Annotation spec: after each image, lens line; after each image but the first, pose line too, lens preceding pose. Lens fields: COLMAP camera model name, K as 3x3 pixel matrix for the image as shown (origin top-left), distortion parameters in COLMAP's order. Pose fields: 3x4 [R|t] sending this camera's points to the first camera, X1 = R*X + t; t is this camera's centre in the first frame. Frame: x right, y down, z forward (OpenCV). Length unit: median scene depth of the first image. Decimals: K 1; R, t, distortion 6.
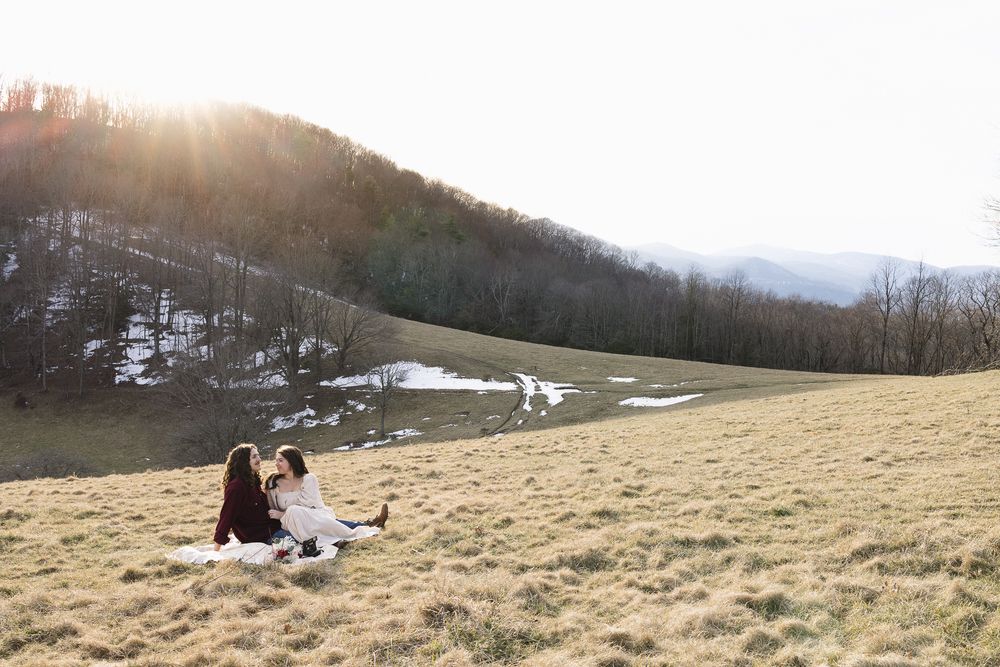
lens RADIAL K [[1130.7, 0, 507.1], [0, 1130.7, 339.1], [0, 0, 1]] dist [0.017615, 0.000000]
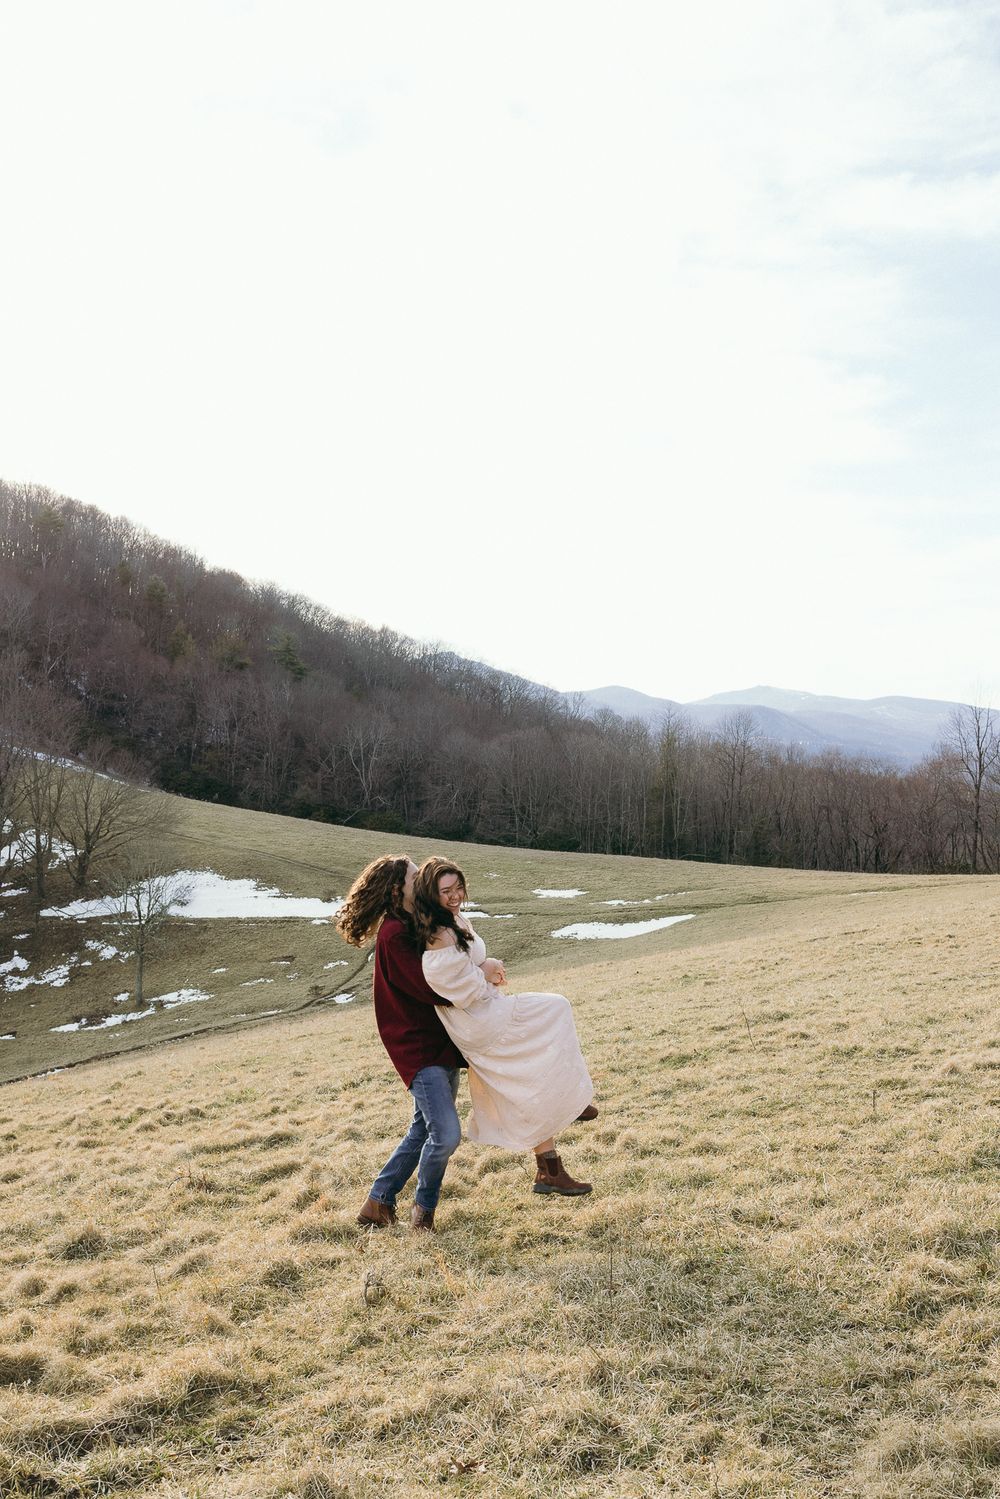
lens RADIAL K [[1694.9, 0, 530.0], [0, 1694.9, 677.3], [0, 0, 1]] dist [0.017615, 0.000000]
pose [[0.996548, -0.013936, 0.081843, 0.014576], [0.021356, 0.995668, -0.090489, 0.002906], [-0.080227, 0.091924, 0.992529, 0.099492]]
